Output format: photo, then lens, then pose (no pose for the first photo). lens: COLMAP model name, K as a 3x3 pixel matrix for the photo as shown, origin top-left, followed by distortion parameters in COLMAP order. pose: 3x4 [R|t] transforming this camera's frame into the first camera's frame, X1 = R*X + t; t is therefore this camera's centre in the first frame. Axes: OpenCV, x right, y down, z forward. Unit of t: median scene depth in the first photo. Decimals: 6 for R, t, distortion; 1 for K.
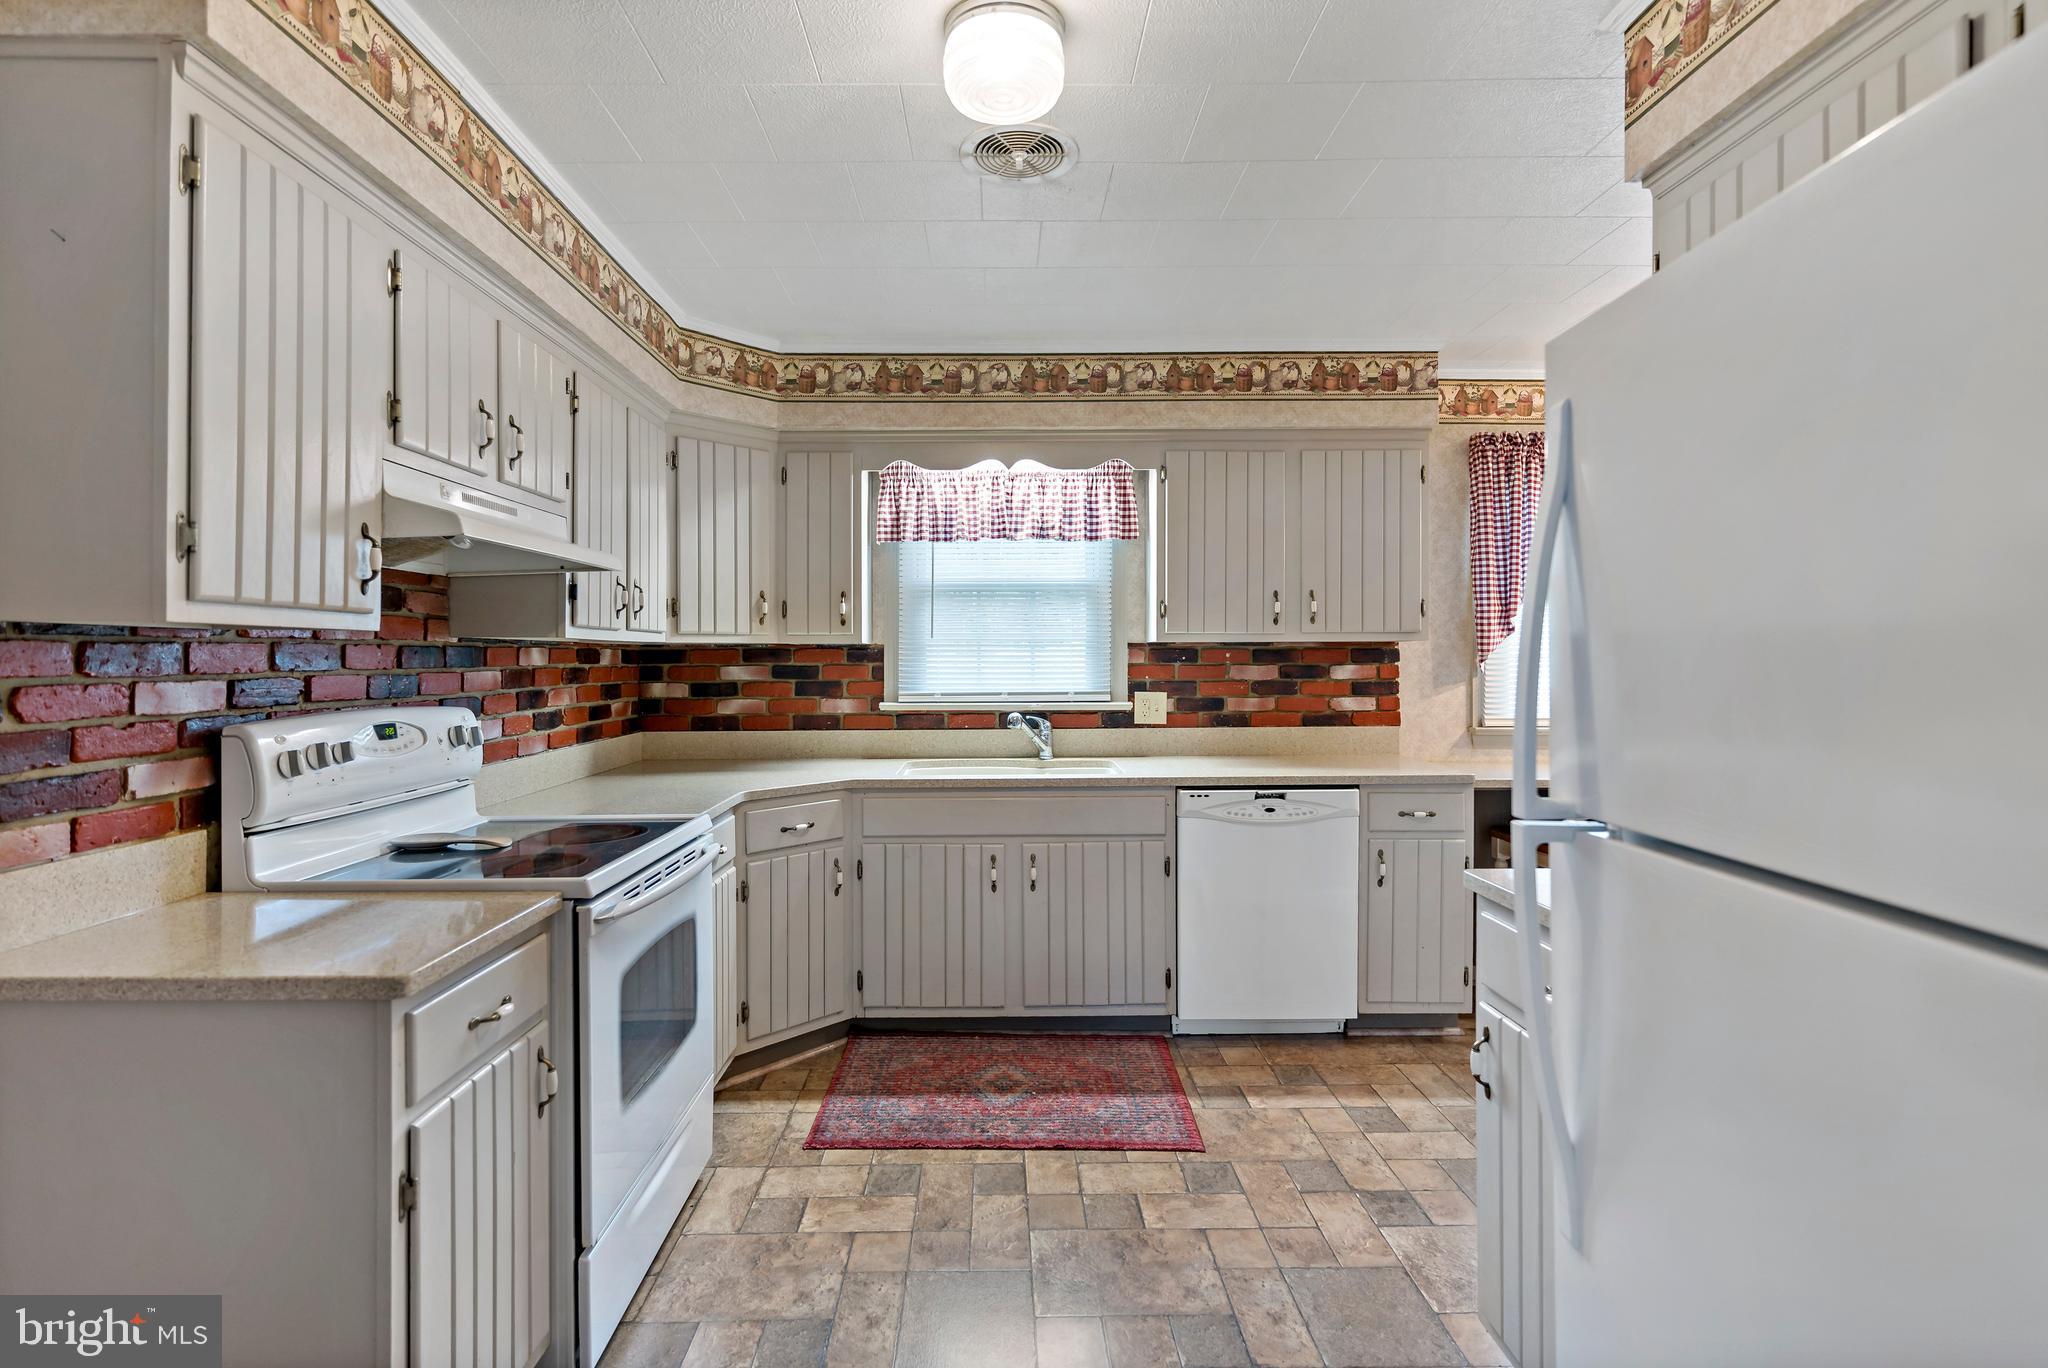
lens RADIAL K [[982.7, 0, 1000.8], [0, 982.7, 593.5], [0, 0, 1]] dist [0.000311, 0.000668]
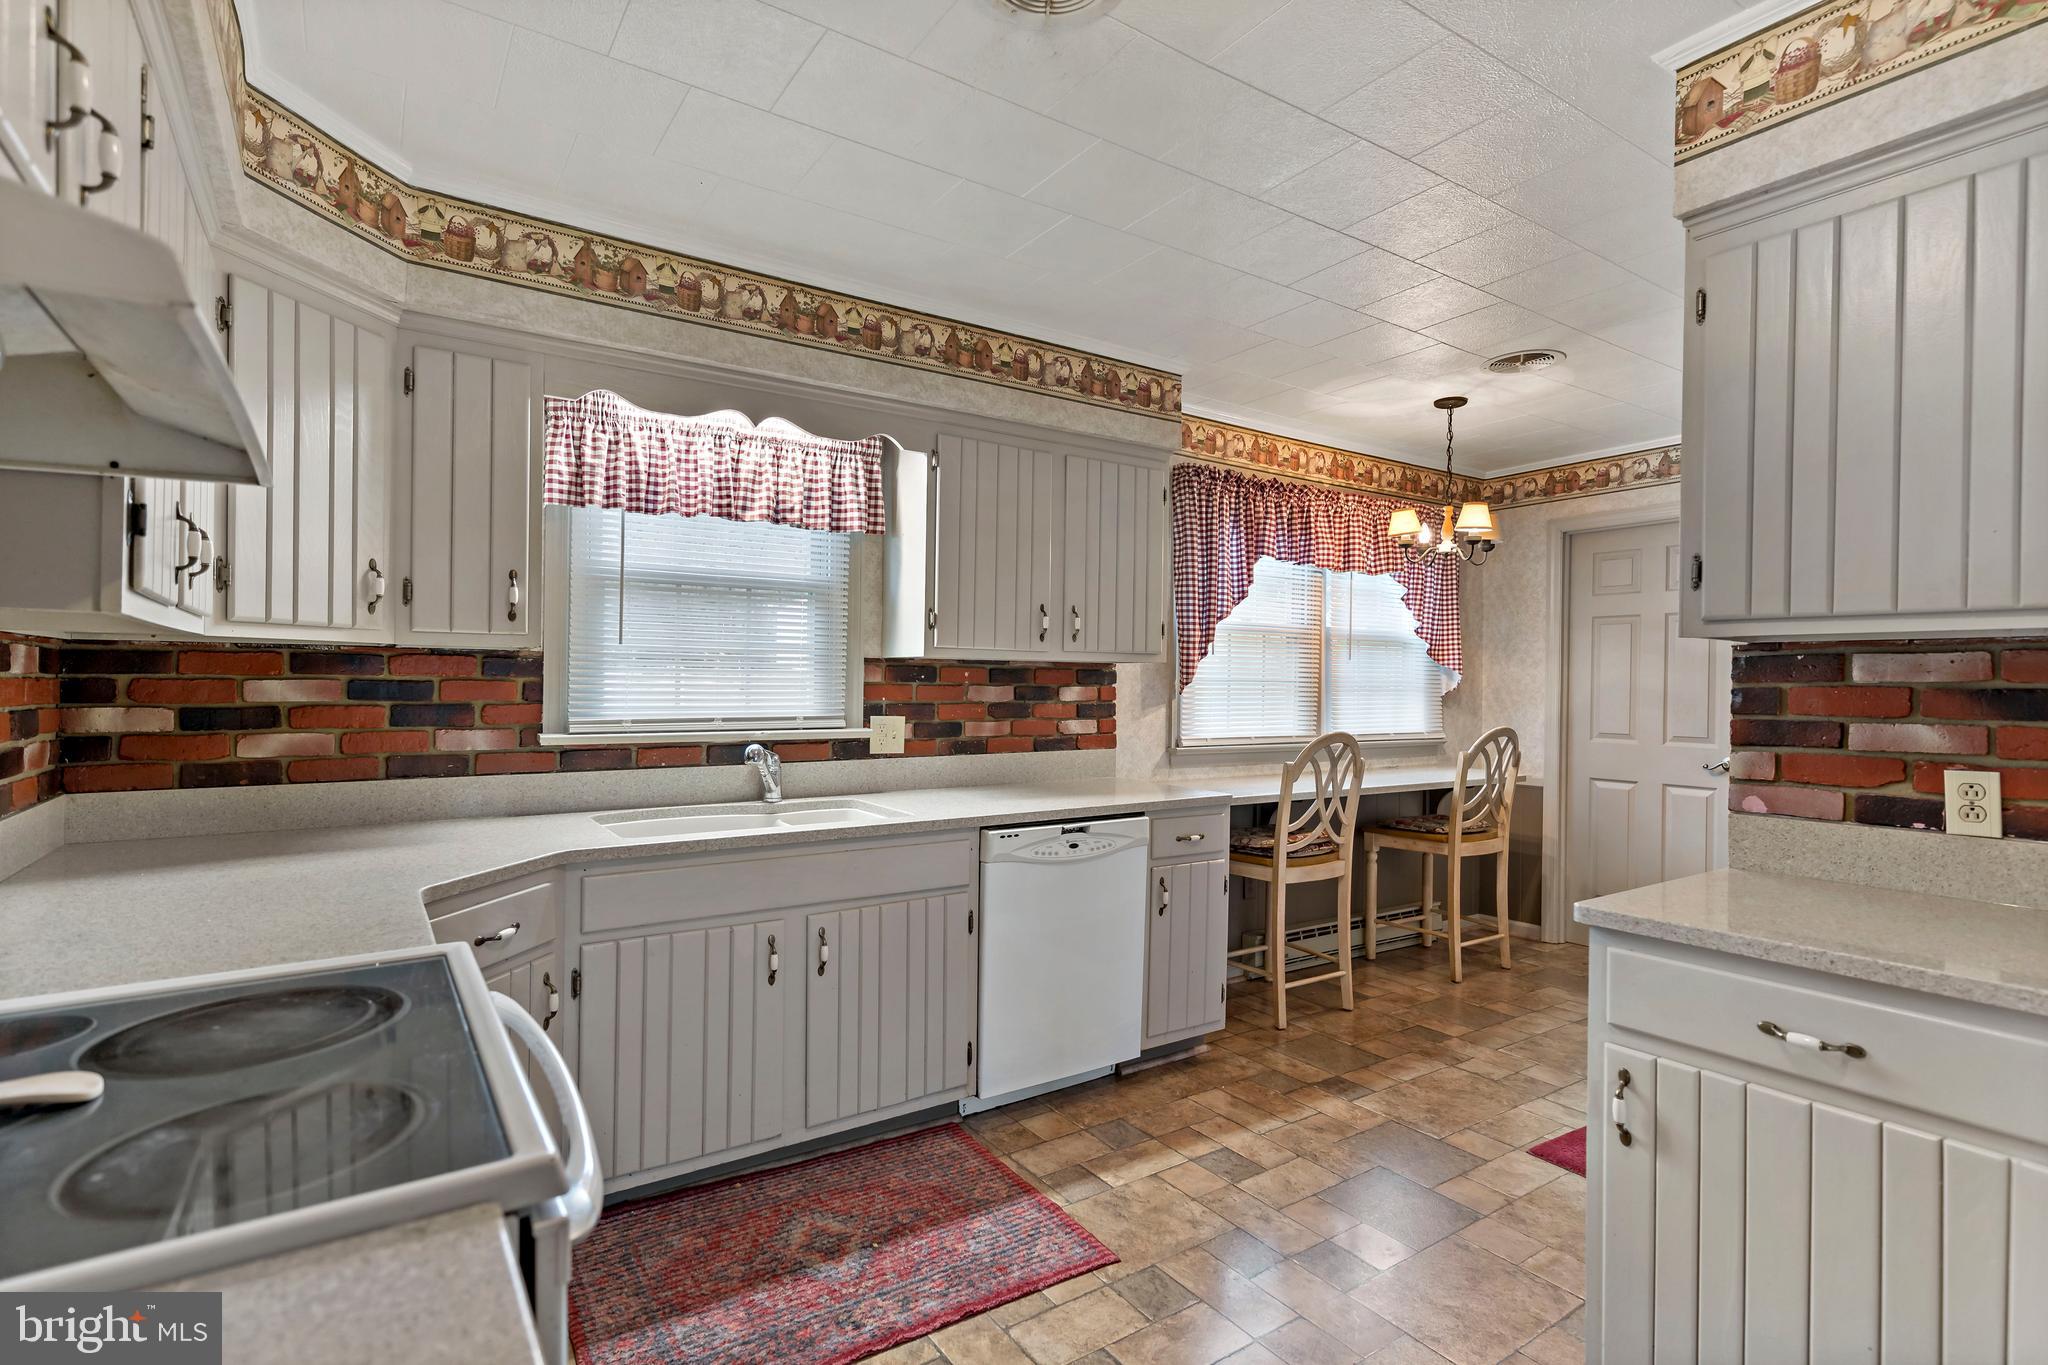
lens RADIAL K [[982.7, 0, 1023.9], [0, 982.7, 637.2], [0, 0, 1]] dist [0.000311, 0.000668]
pose [[0.832402, 0.036156, 0.552991, -0.235563], [-0.046865, 0.998888, 0.005236, 0.023524], [-0.552186, -0.030274, 0.833171, 0.245637]]
